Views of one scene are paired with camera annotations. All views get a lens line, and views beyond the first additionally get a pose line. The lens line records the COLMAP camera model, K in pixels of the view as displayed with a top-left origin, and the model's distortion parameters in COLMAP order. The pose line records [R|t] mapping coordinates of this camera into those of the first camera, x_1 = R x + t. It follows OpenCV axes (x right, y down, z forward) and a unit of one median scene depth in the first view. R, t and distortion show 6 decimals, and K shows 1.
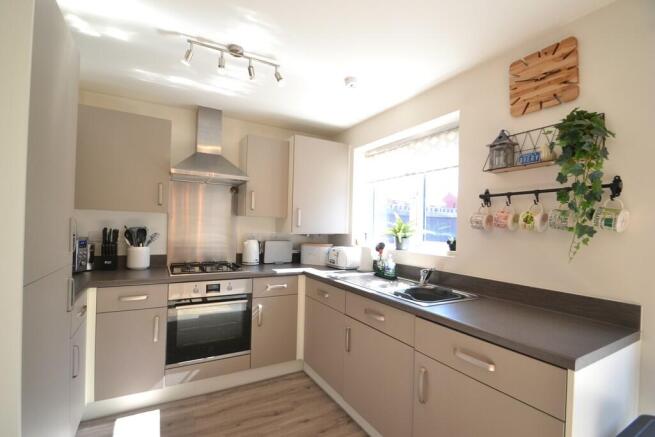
lens RADIAL K [[291.2, 0, 314.6], [0, 291.2, 224.4], [0, 0, 1]] dist [0.016377, -0.017203]
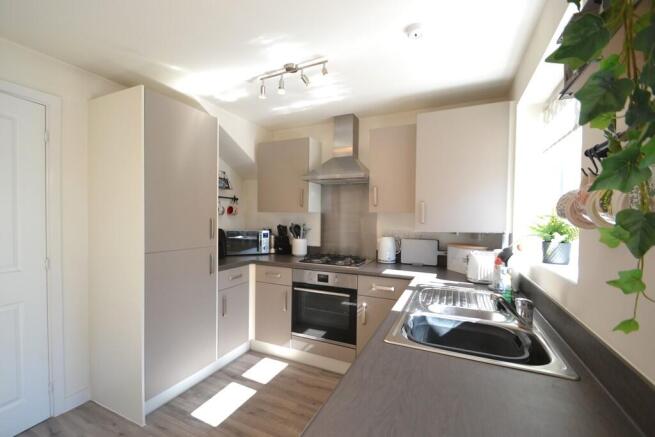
lens RADIAL K [[291.2, 0, 314.6], [0, 291.2, 224.4], [0, 0, 1]] dist [0.016377, -0.017203]
pose [[0.579867, -0.000579, -0.814711, 0.530535], [0.009511, 0.999936, 0.006059, 0.004138], [0.814656, -0.011262, 0.579836, 0.309482]]
